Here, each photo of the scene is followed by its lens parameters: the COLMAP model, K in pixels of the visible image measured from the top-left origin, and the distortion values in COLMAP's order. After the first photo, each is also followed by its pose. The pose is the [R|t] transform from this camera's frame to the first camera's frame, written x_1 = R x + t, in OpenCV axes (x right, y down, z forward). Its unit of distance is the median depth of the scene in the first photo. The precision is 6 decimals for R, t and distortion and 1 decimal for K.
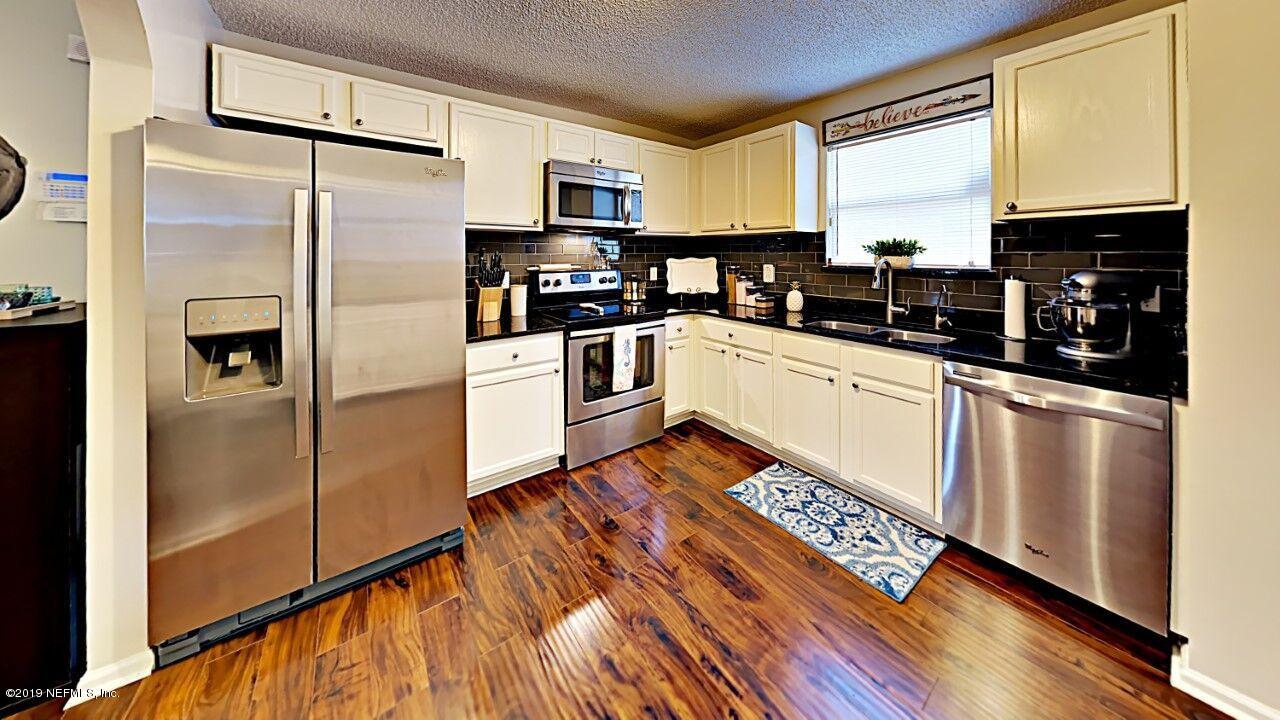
lens RADIAL K [[389.2, 0, 642.5], [0, 389.2, 275.3], [0, 0, 1]] dist [-0.001709, 0.000118]
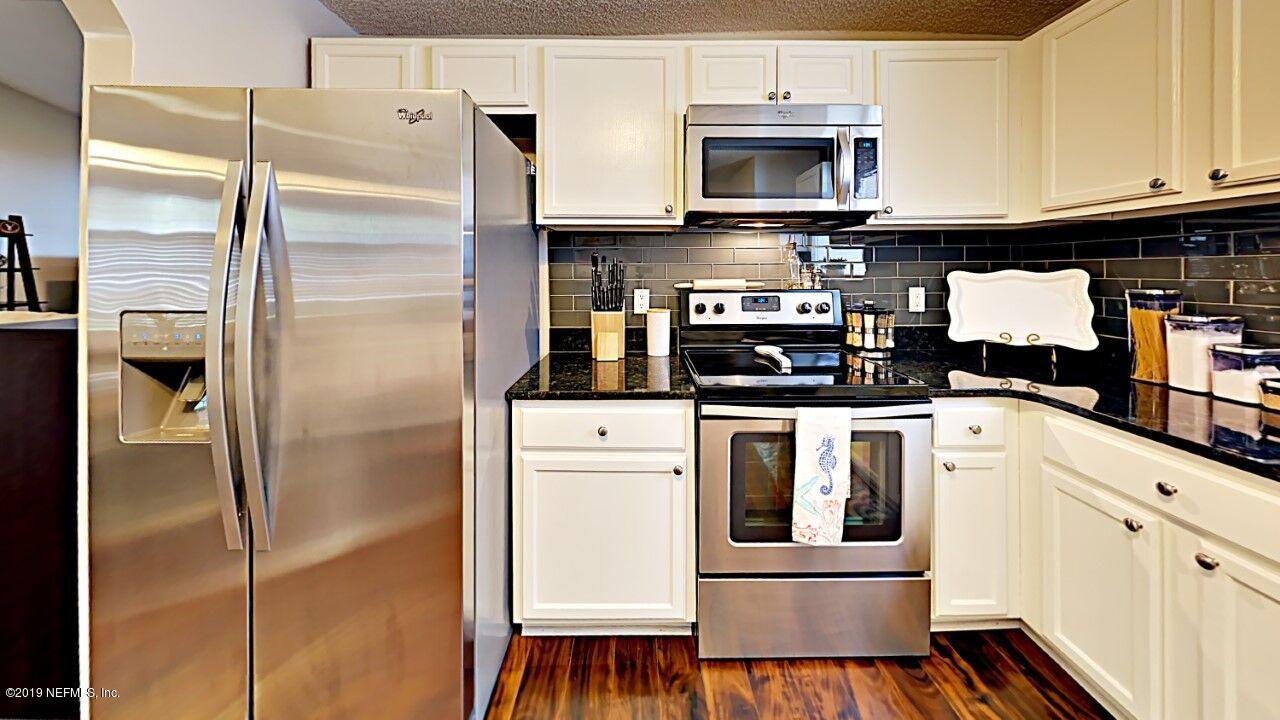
lens RADIAL K [[389.2, 0, 642.5], [0, 389.2, 275.3], [0, 0, 1]] dist [-0.001709, 0.000118]
pose [[0.803914, 0.004297, -0.594730, 0.053270], [-0.032547, 0.998793, -0.036779, -0.007195], [0.593855, 0.048923, 0.803084, 0.416564]]
